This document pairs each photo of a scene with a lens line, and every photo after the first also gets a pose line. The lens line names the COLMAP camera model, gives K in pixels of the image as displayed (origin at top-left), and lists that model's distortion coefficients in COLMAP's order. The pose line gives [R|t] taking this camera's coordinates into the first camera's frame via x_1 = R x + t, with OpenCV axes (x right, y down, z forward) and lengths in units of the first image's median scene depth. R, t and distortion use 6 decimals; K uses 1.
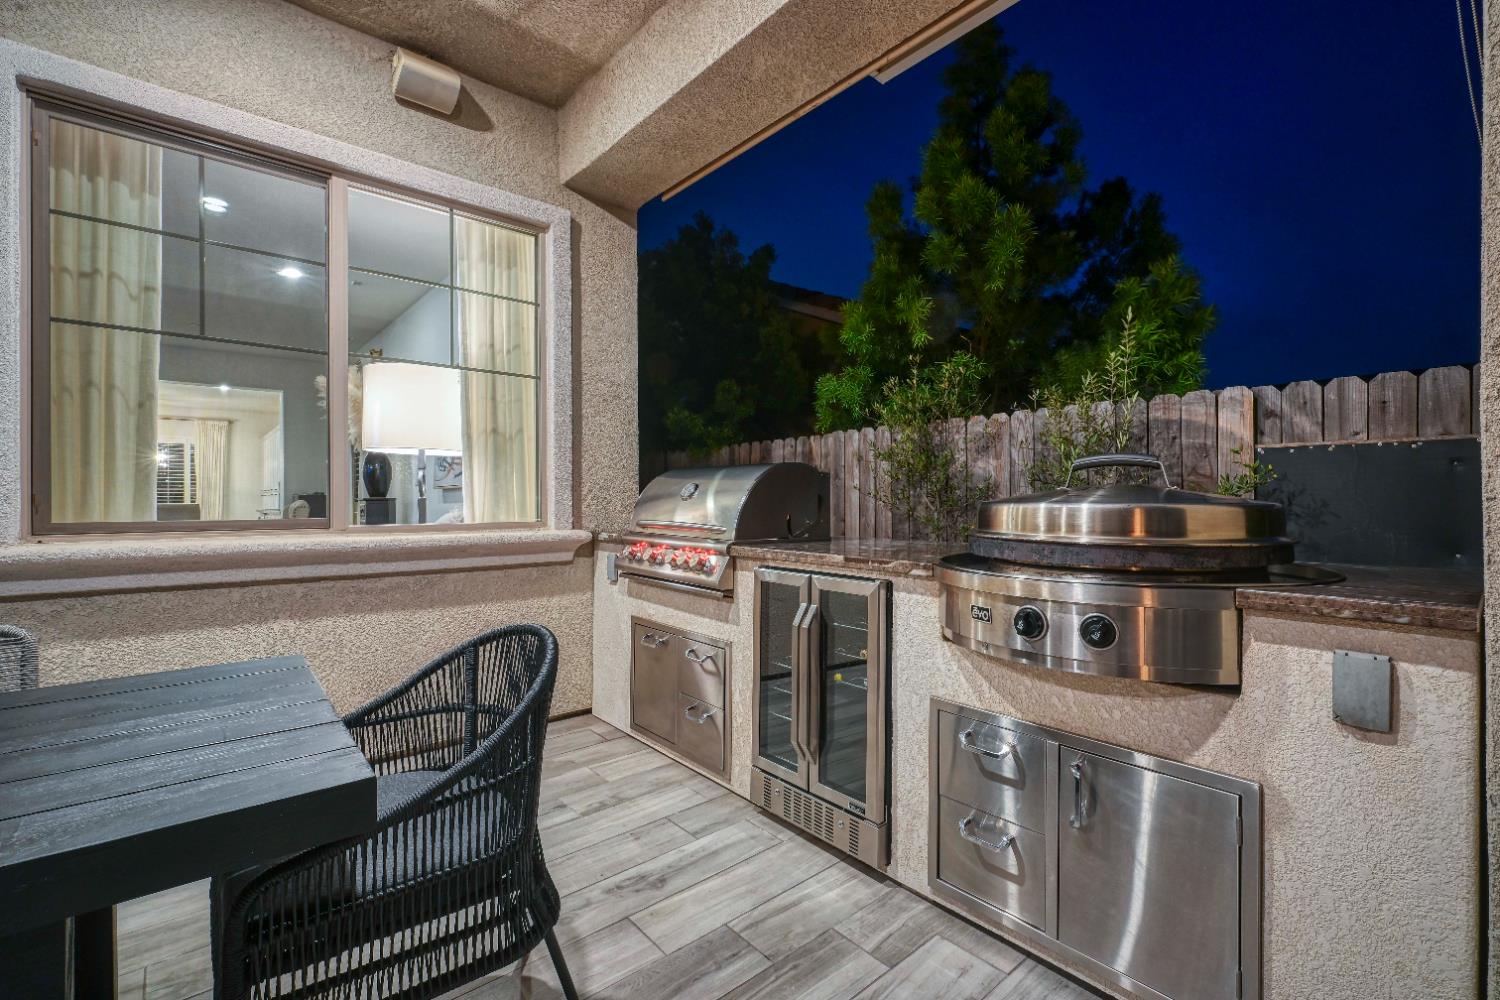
lens RADIAL K [[676.2, 0, 750.0], [0, 676.2, 500.0], [0, 0, 1]] dist [-0.001158, -0.000017]
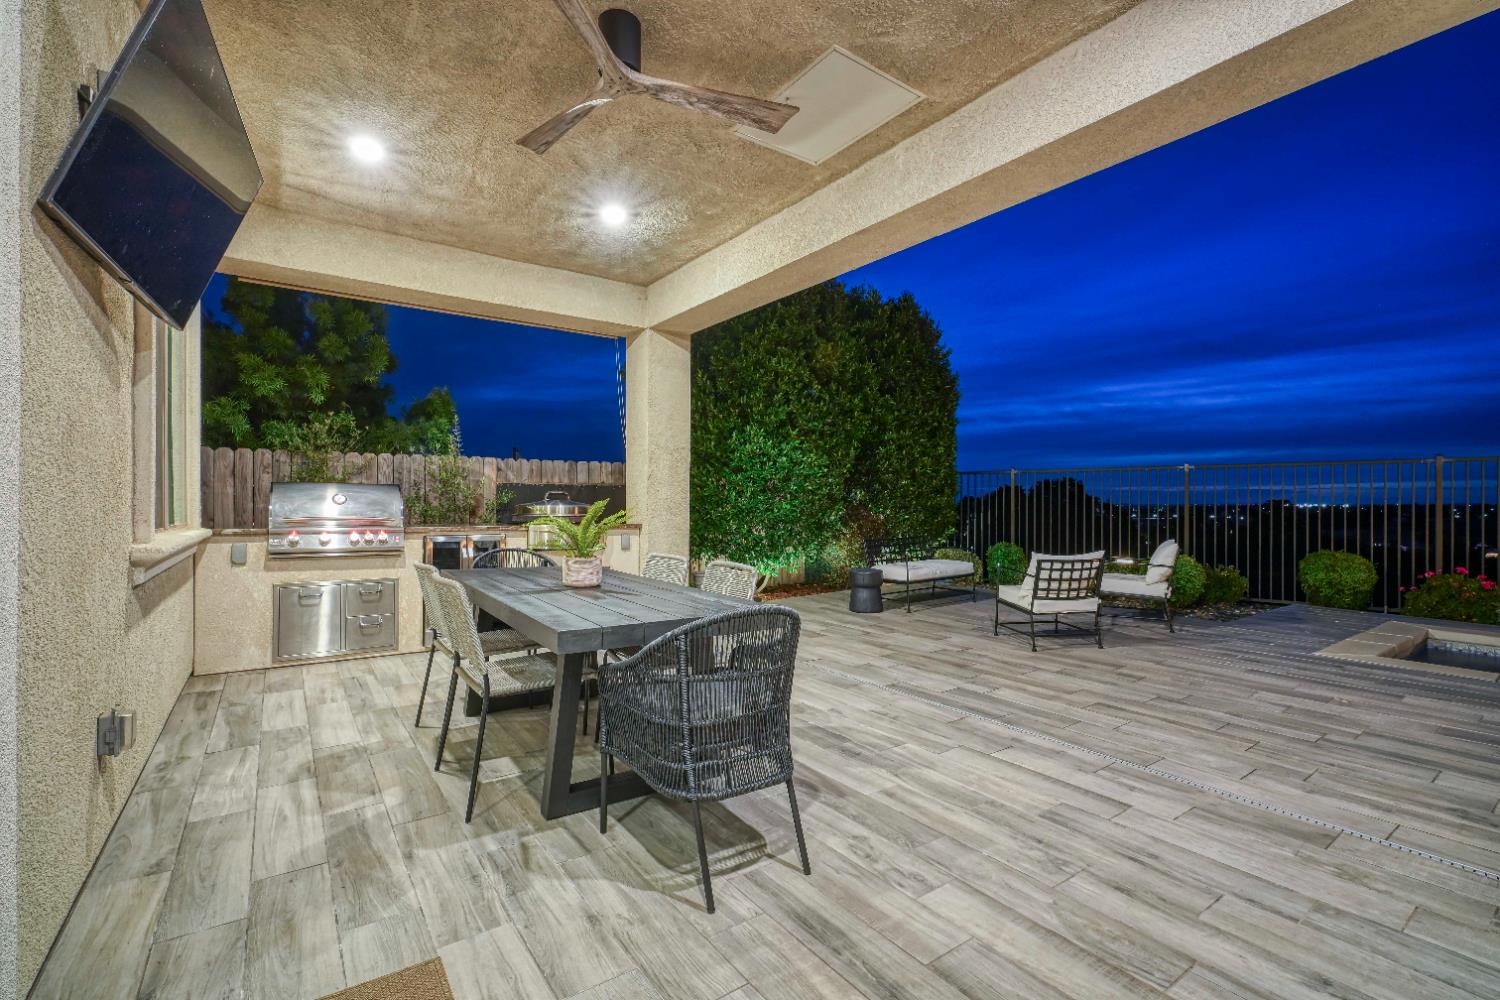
lens RADIAL K [[676.2, 0, 750.0], [0, 676.2, 500.0], [0, 0, 1]] dist [-0.001158, -0.000017]
pose [[0.095547, 0.004884, 0.995413, -1.646136], [-0.002041, 0.999987, -0.004710, -0.004399], [-0.995423, -0.001582, 0.095556, -0.163141]]
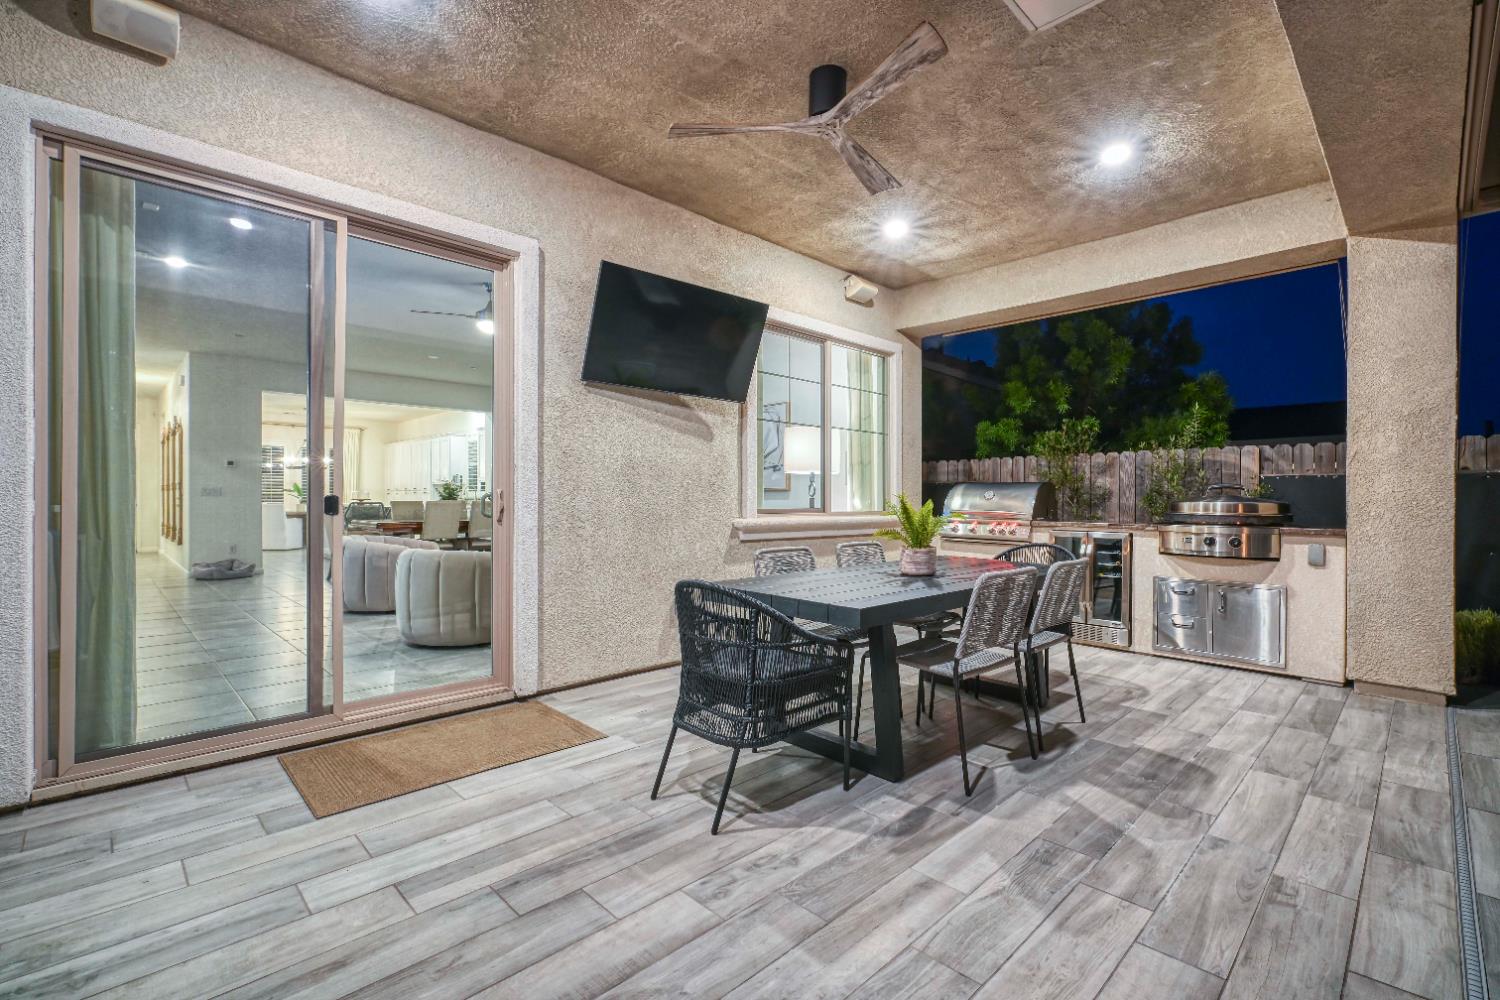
lens RADIAL K [[668.6, 0, 750.0], [0, 668.6, 500.0], [0, 0, 1]] dist [0.008153, 0.000255]
pose [[0.998480, 0.004469, 0.054929, -0.908565], [-0.004472, 0.999990, -0.000073, 0.003589], [-0.054928, -0.000173, 0.998490, -0.950346]]
